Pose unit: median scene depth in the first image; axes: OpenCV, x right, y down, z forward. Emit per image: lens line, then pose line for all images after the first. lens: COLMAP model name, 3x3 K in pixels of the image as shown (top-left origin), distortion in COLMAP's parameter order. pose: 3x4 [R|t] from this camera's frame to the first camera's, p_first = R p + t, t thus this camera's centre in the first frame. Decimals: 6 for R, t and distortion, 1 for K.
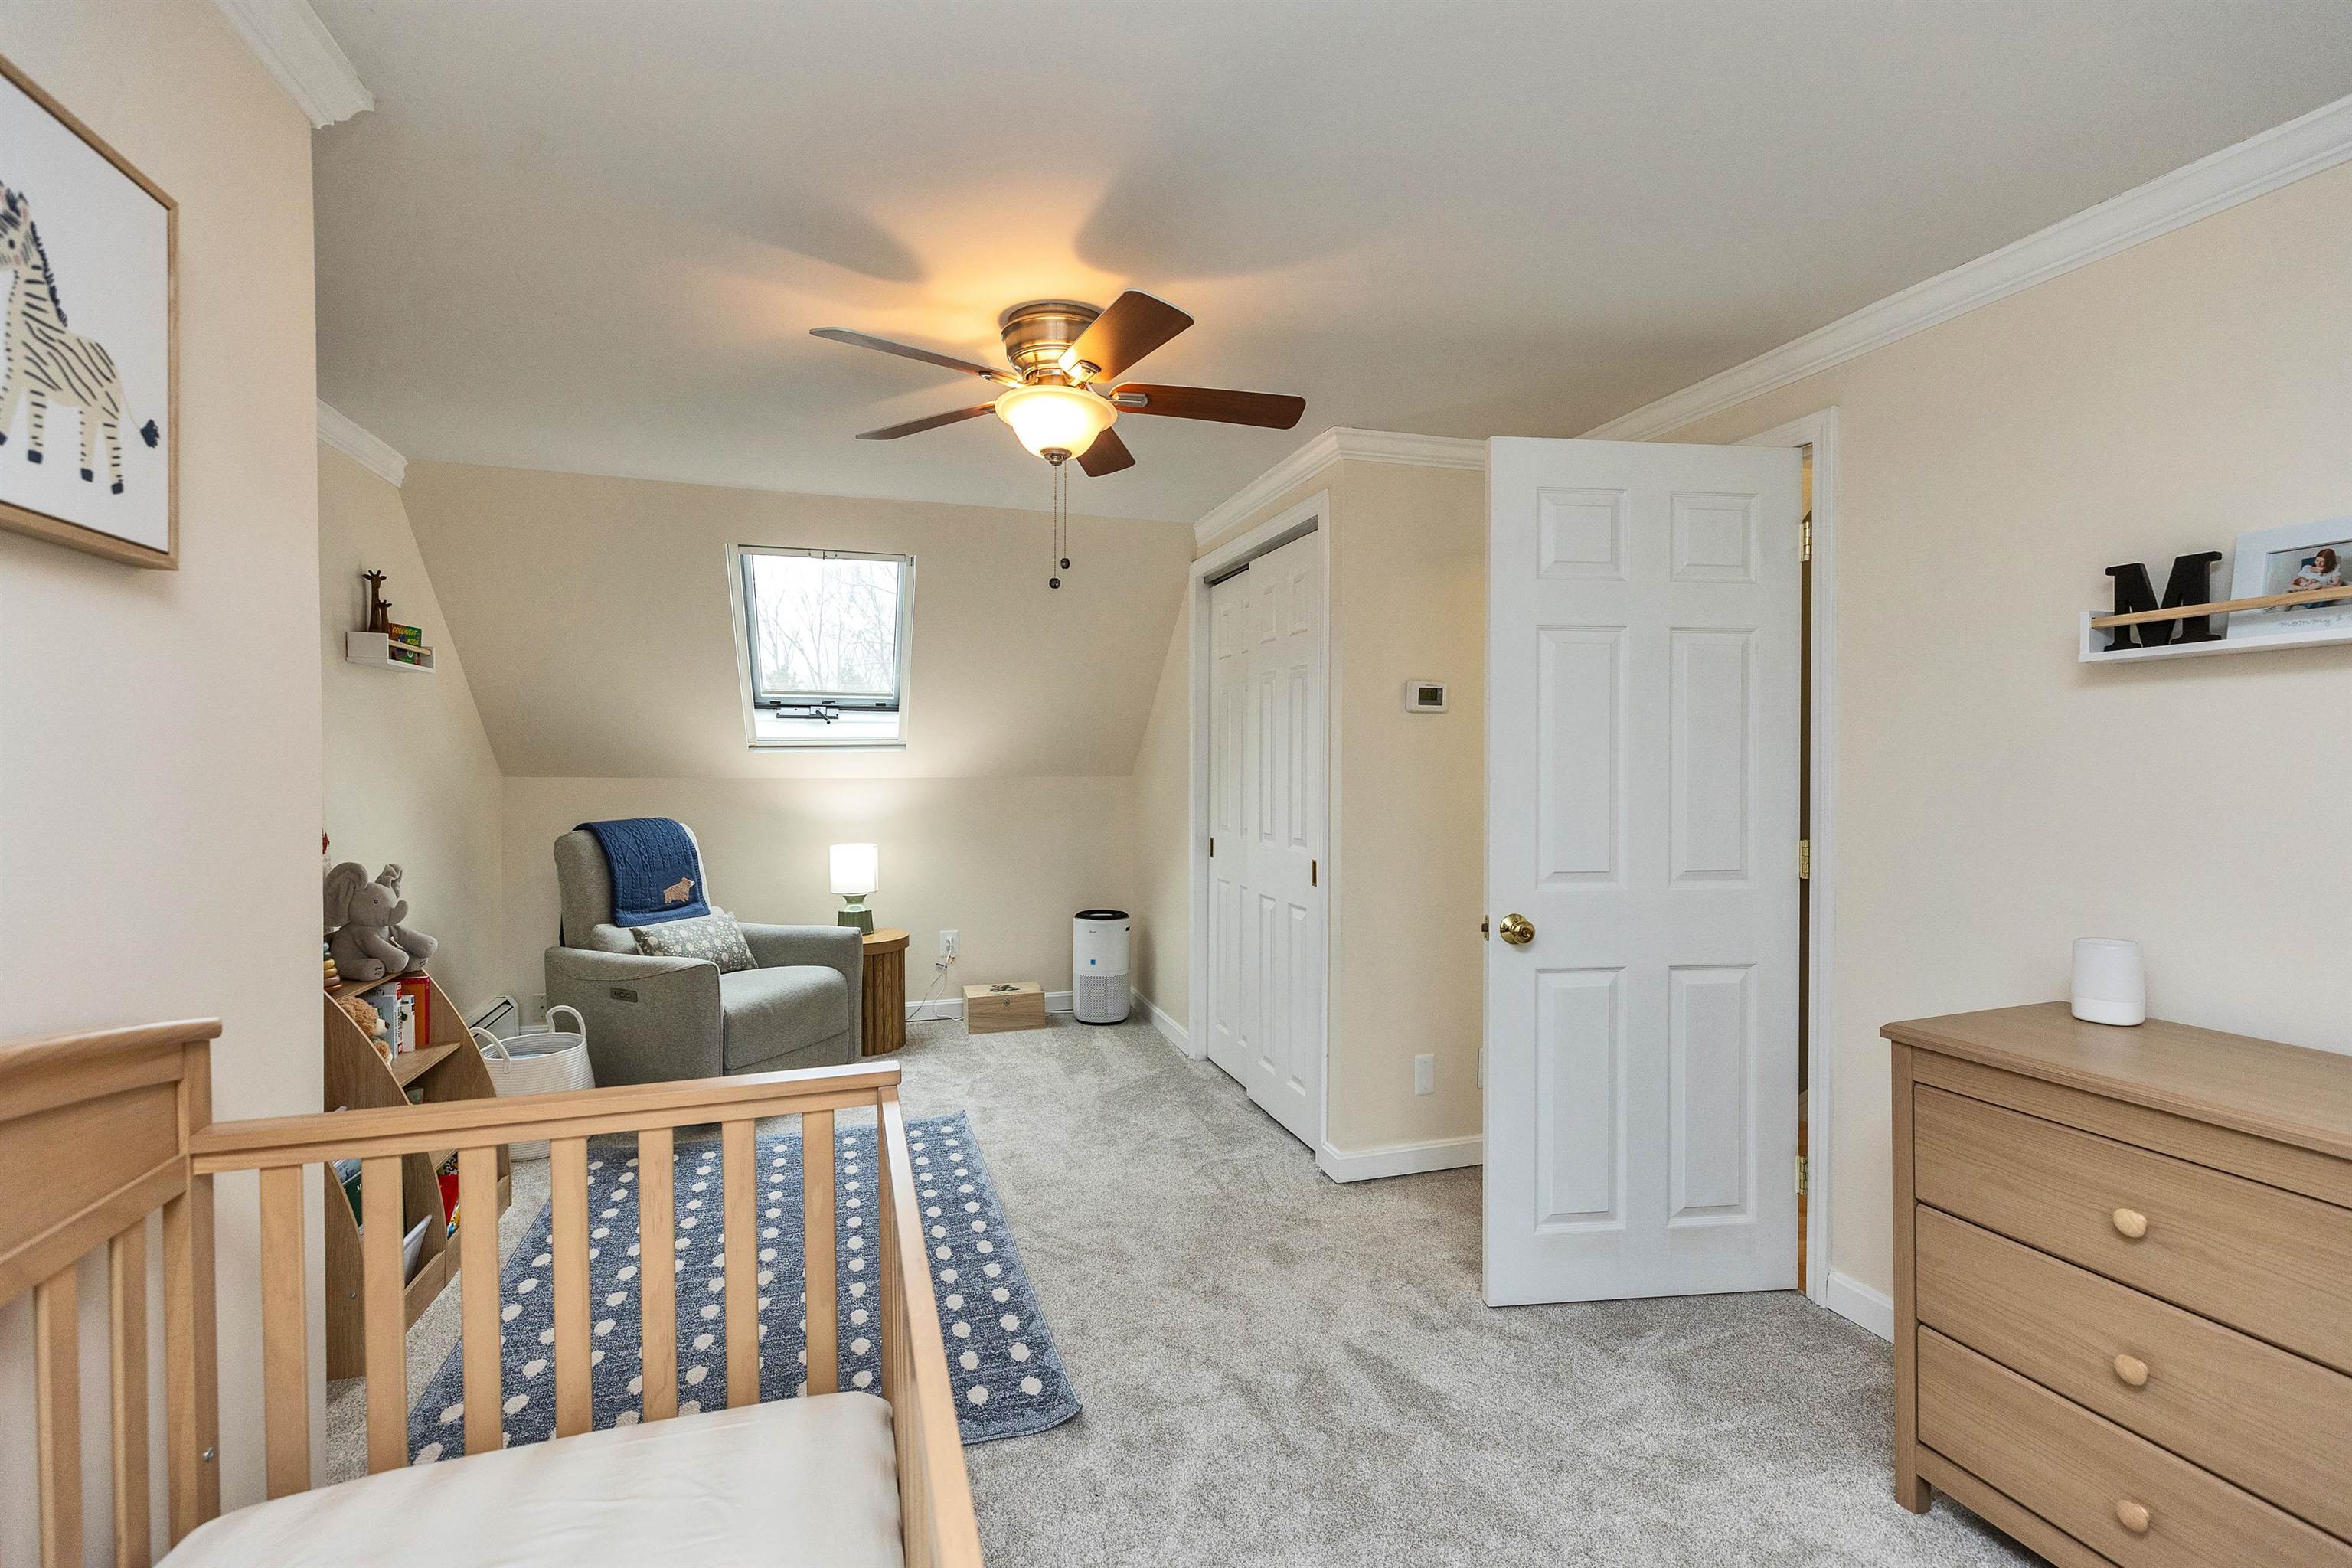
lens RADIAL K [[1041.7, 0, 1175.4], [0, 1041.7, 766.6], [0, 0, 1]] dist [-0.001068, -0.000117]
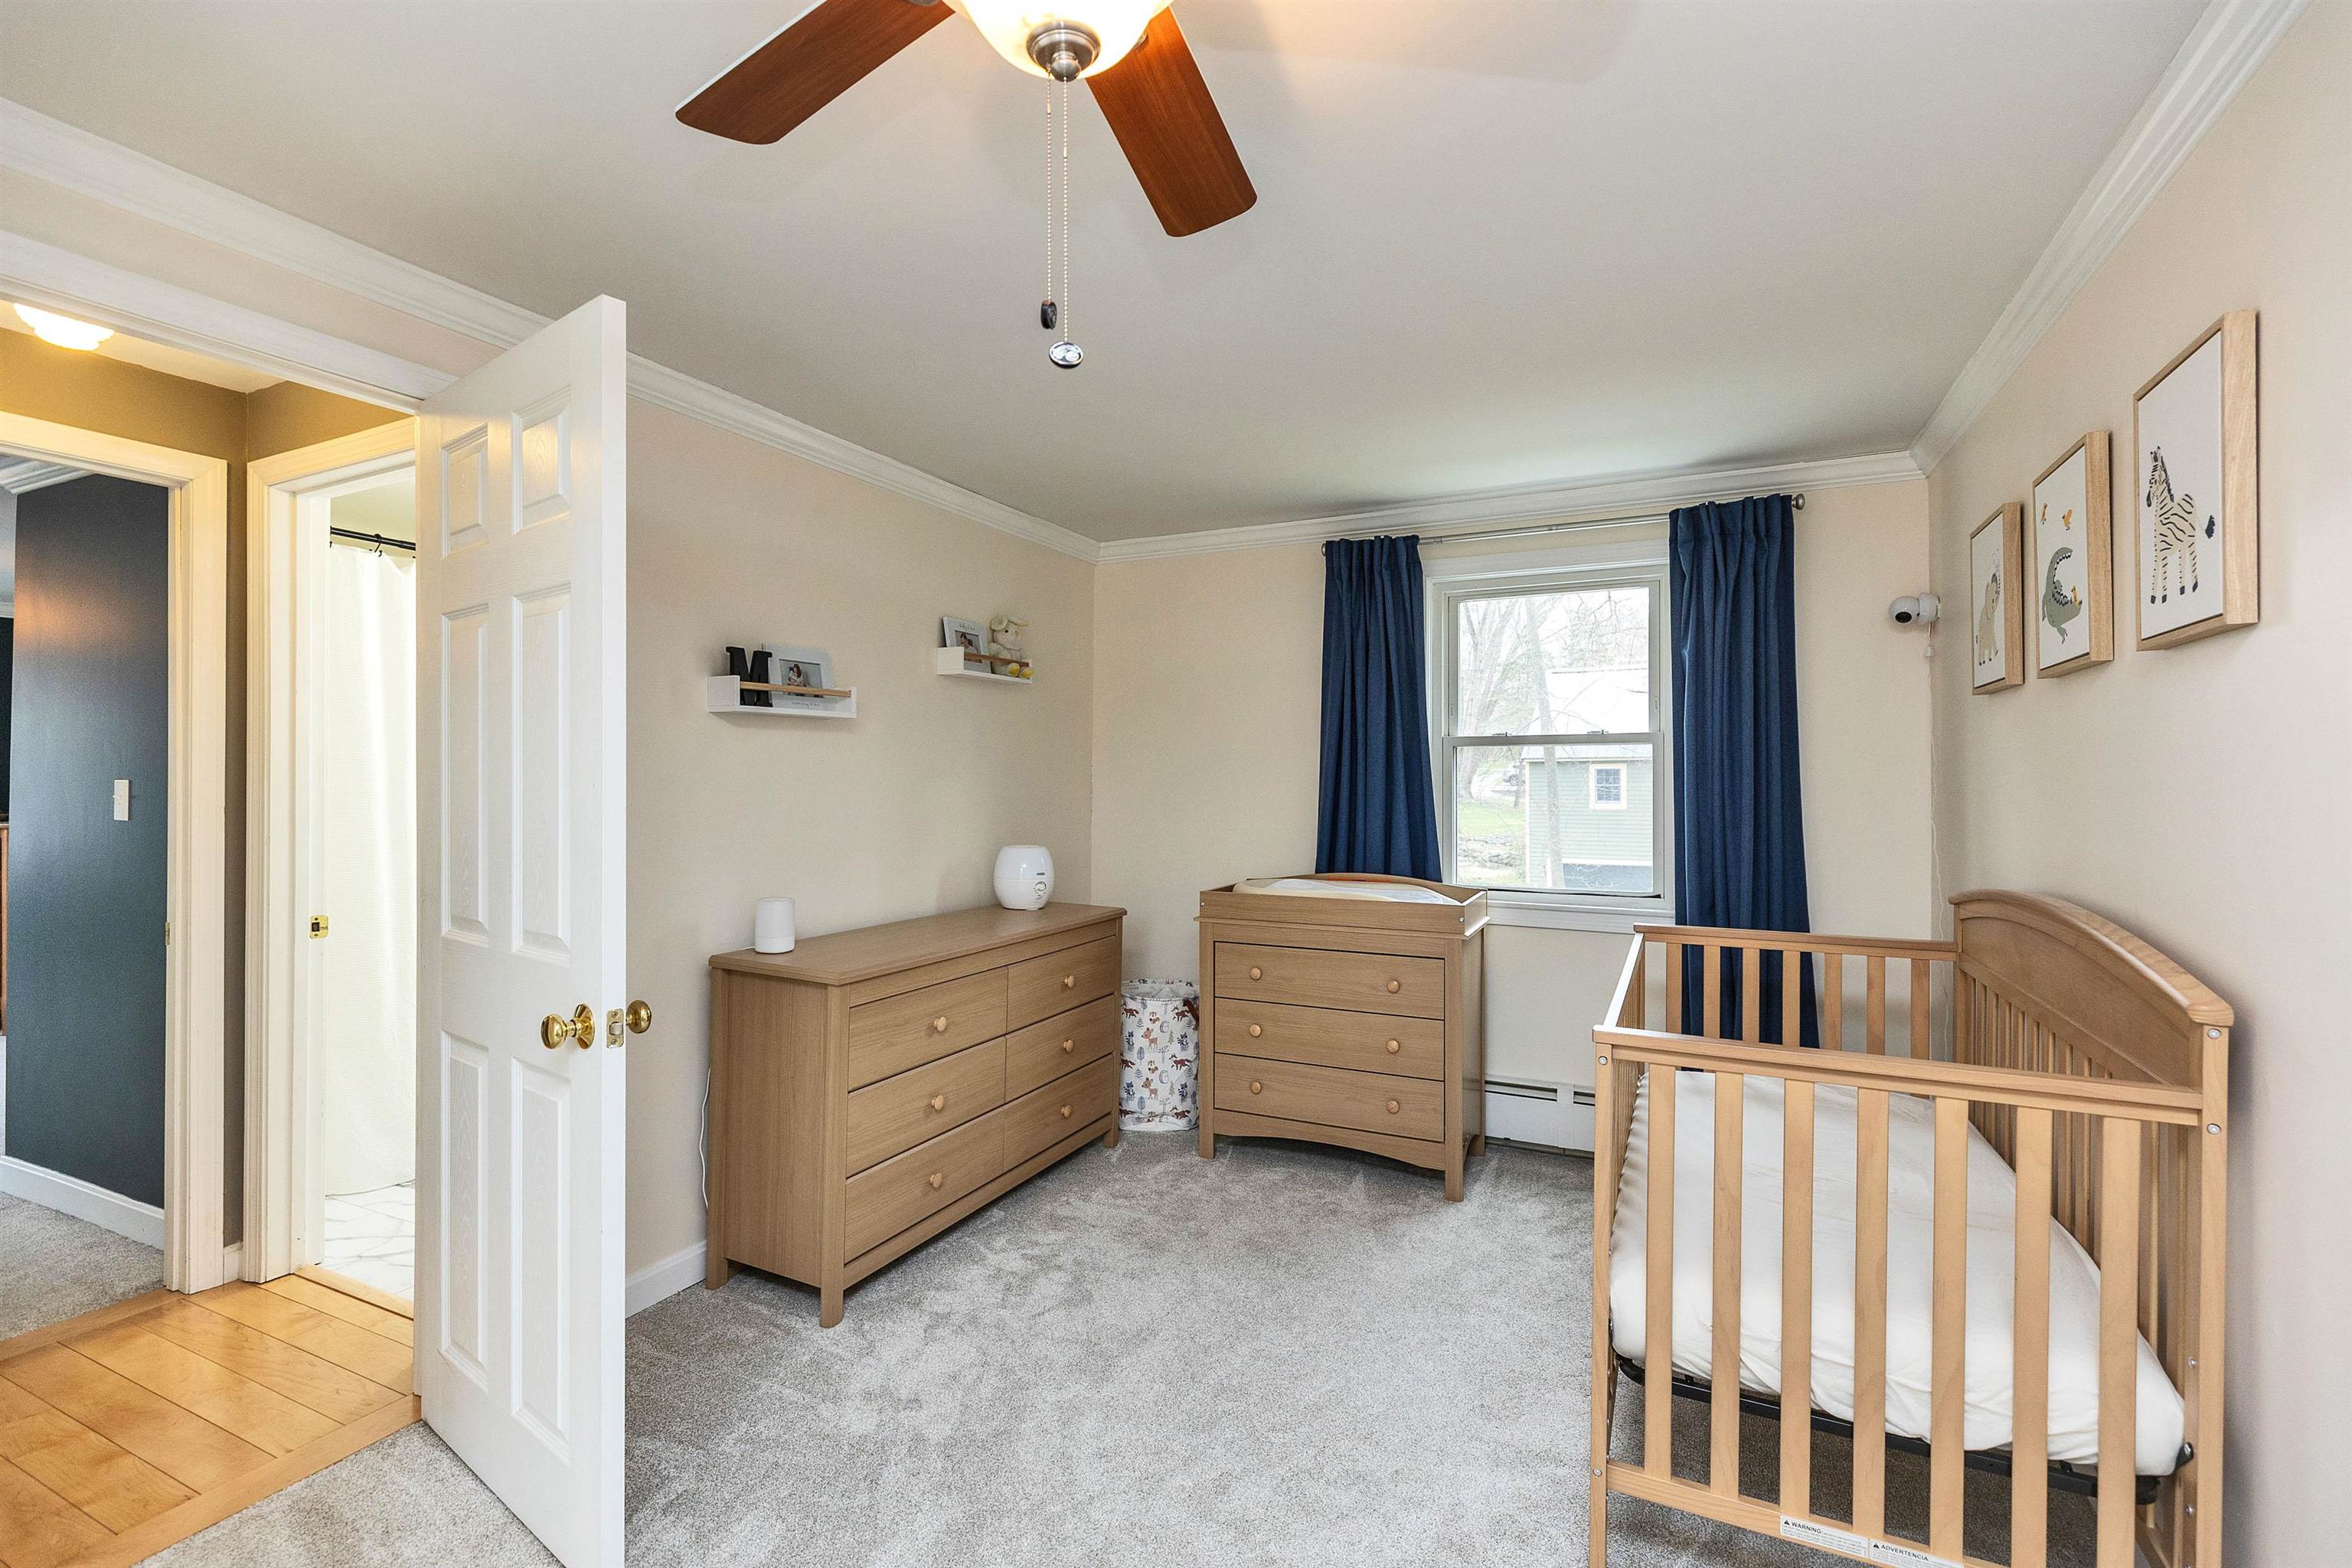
lens RADIAL K [[1048.4, 0, 1174.2], [0, 1048.4, 780.5], [0, 0, 1]] dist [0.002020, -0.000524]
pose [[-0.721730, -0.001214, 0.692174, -0.280111], [0.000120, 0.999998, 0.001880, -0.004163], [-0.692175, 0.001440, -0.721729, 0.817086]]
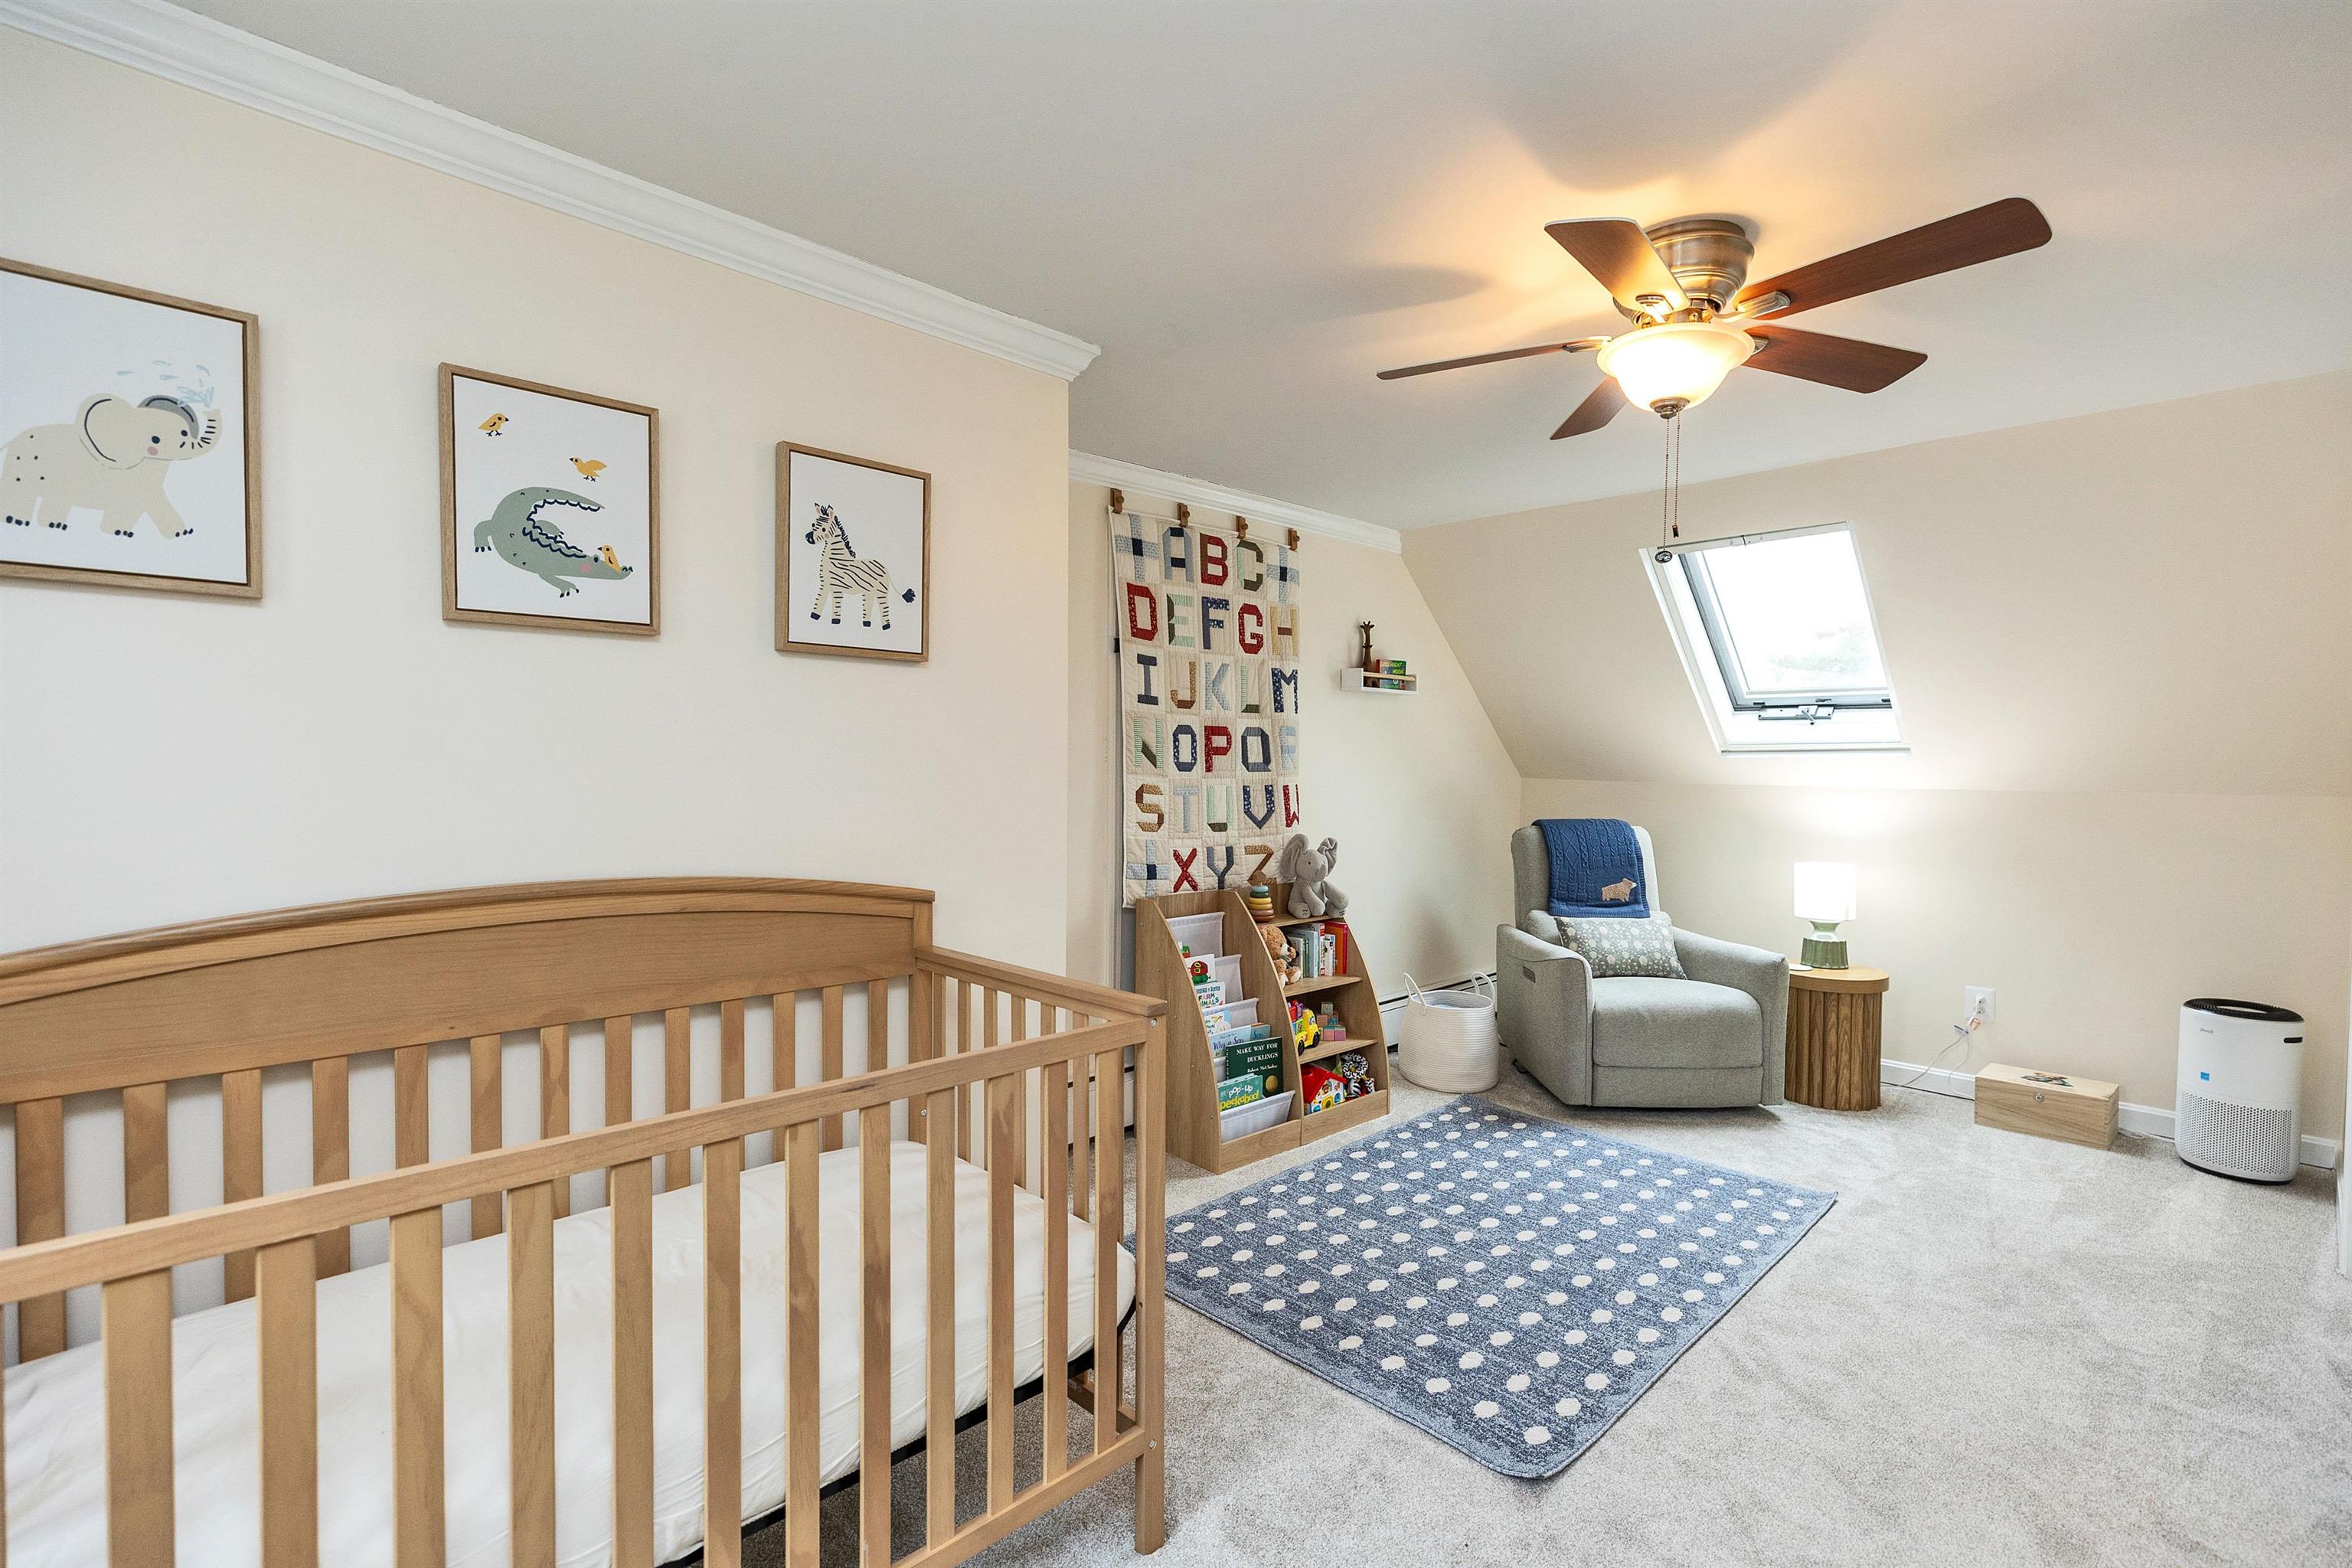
lens RADIAL K [[1048.4, 0, 1174.2], [0, 1048.4, 780.5], [0, 0, 1]] dist [0.002020, -0.000524]
pose [[0.434436, 0.019657, -0.900488, 0.316164], [-0.014050, 0.999788, 0.015046, 0.000297], [0.900593, 0.006116, 0.434620, 0.169867]]
